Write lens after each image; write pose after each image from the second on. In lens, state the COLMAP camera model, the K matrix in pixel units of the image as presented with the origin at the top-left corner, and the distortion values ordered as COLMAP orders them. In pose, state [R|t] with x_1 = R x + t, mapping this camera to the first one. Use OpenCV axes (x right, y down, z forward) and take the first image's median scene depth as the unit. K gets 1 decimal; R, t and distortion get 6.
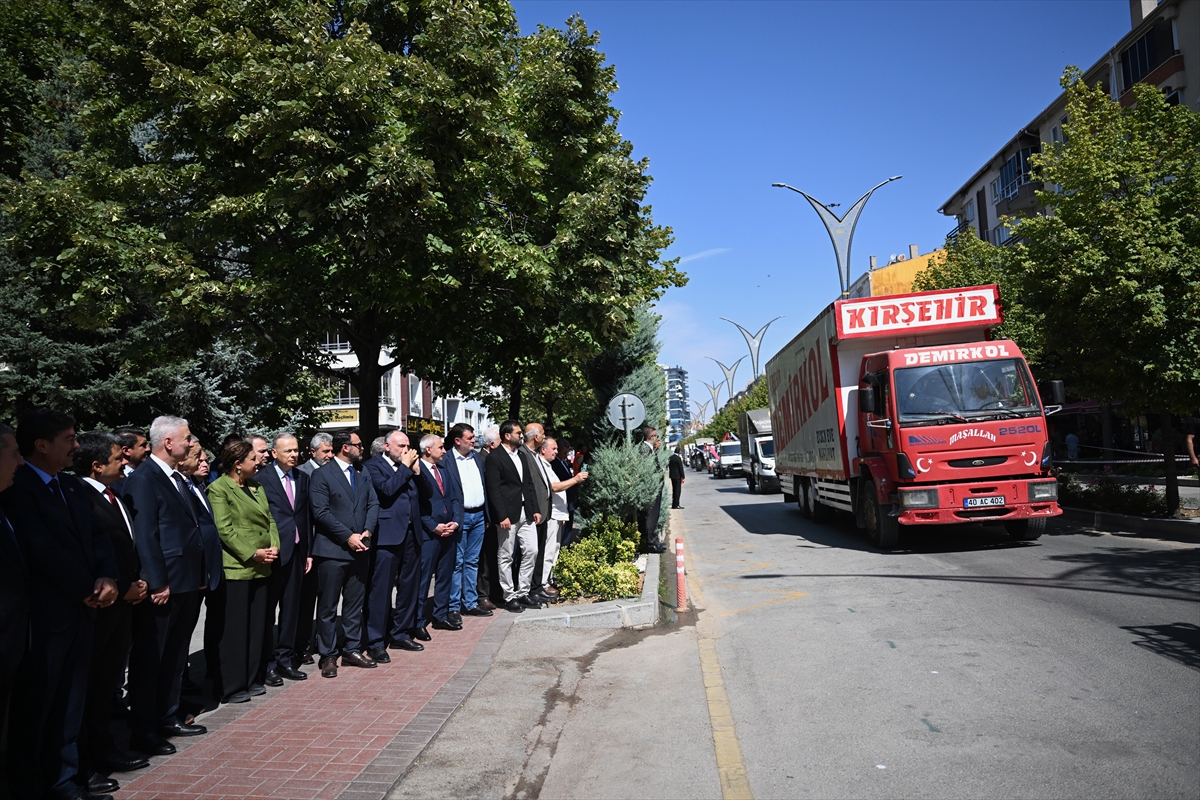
lens RADIAL K [[809.8, 0, 613.6], [0, 809.8, 408.3], [0, 0, 1]] dist [-0.001857, 0.015524]
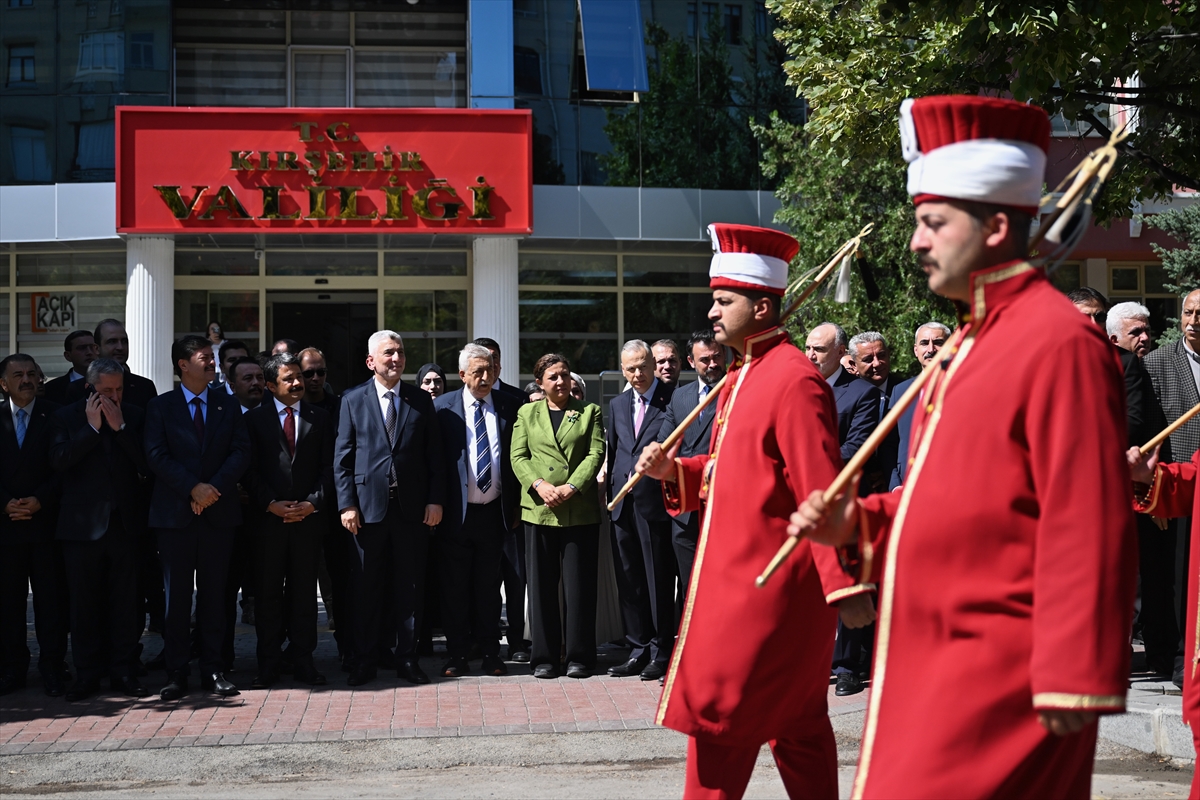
lens RADIAL K [[1837.0, 0, 579.9], [0, 1837.0, 370.6], [0, 0, 1]] dist [0.059631, 0.000000]
pose [[0.158739, 0.000434, -0.987321, 1.085225], [0.073021, 0.997256, 0.012179, 0.032667], [0.984617, -0.074028, 0.158271, 0.627445]]
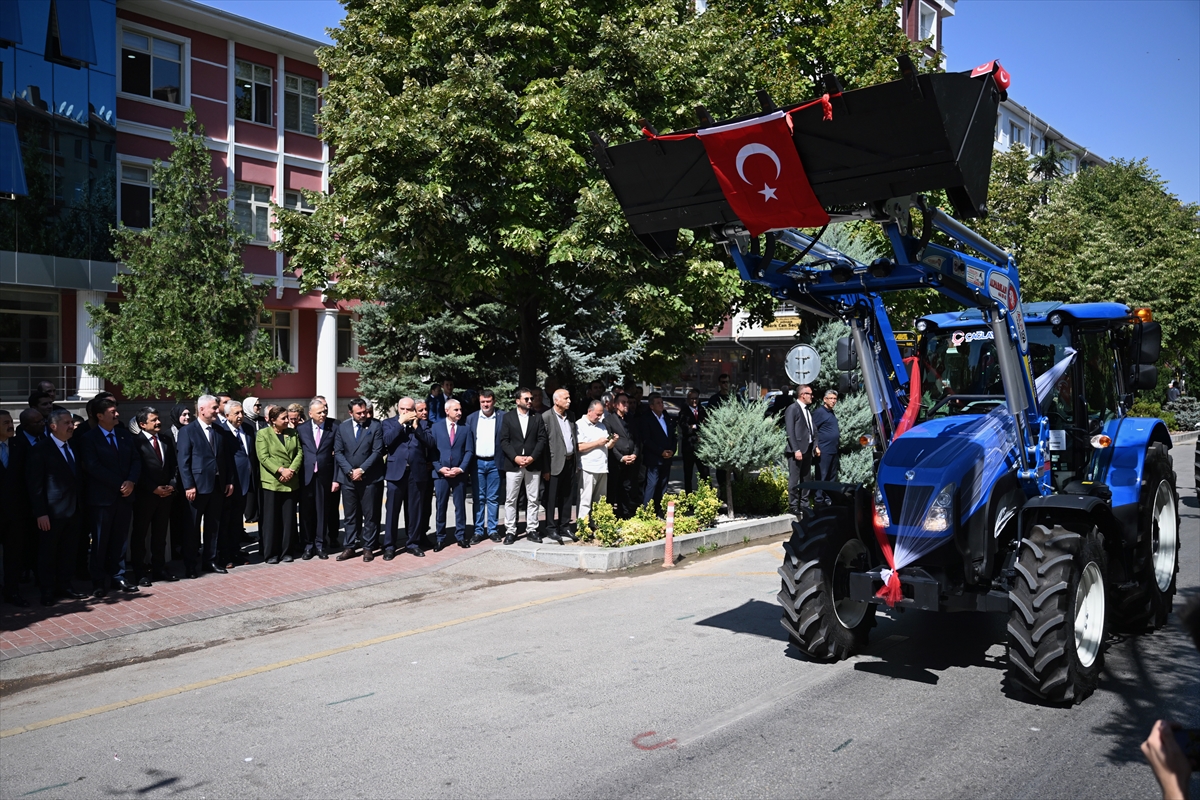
lens RADIAL K [[984.7, 0, 608.4], [0, 984.7, 401.3], [0, 0, 1]] dist [-0.000541, 0.033653]
pose [[0.791464, 0.065704, -0.607675, 1.041184], [-0.002382, 0.994529, 0.104430, -0.144606], [0.611212, -0.081205, 0.787290, -0.112869]]
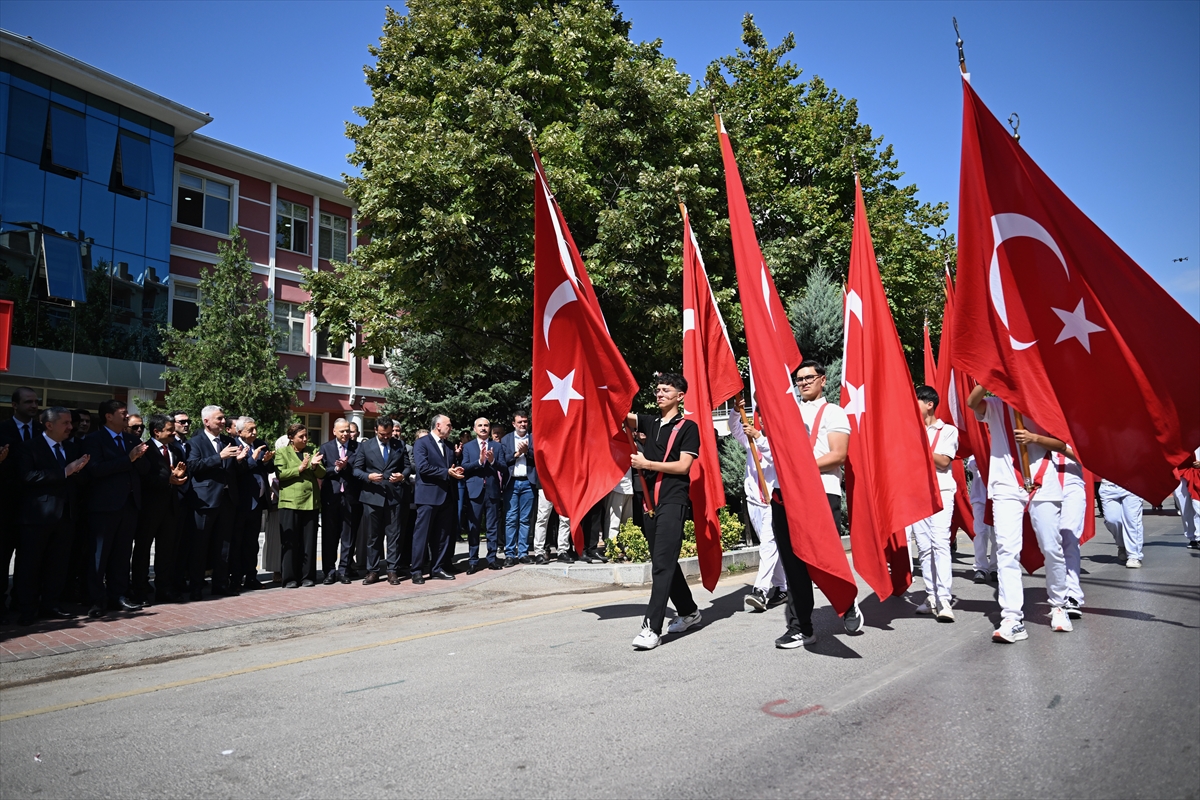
lens RADIAL K [[809.8, 0, 606.3], [0, 809.8, 405.9], [0, 0, 1]] dist [-0.001857, 0.015524]
pose [[0.805219, -0.039687, -0.591648, 0.789616], [0.030018, 0.999207, -0.026172, 0.055424], [0.592218, 0.003314, 0.805771, 0.075694]]
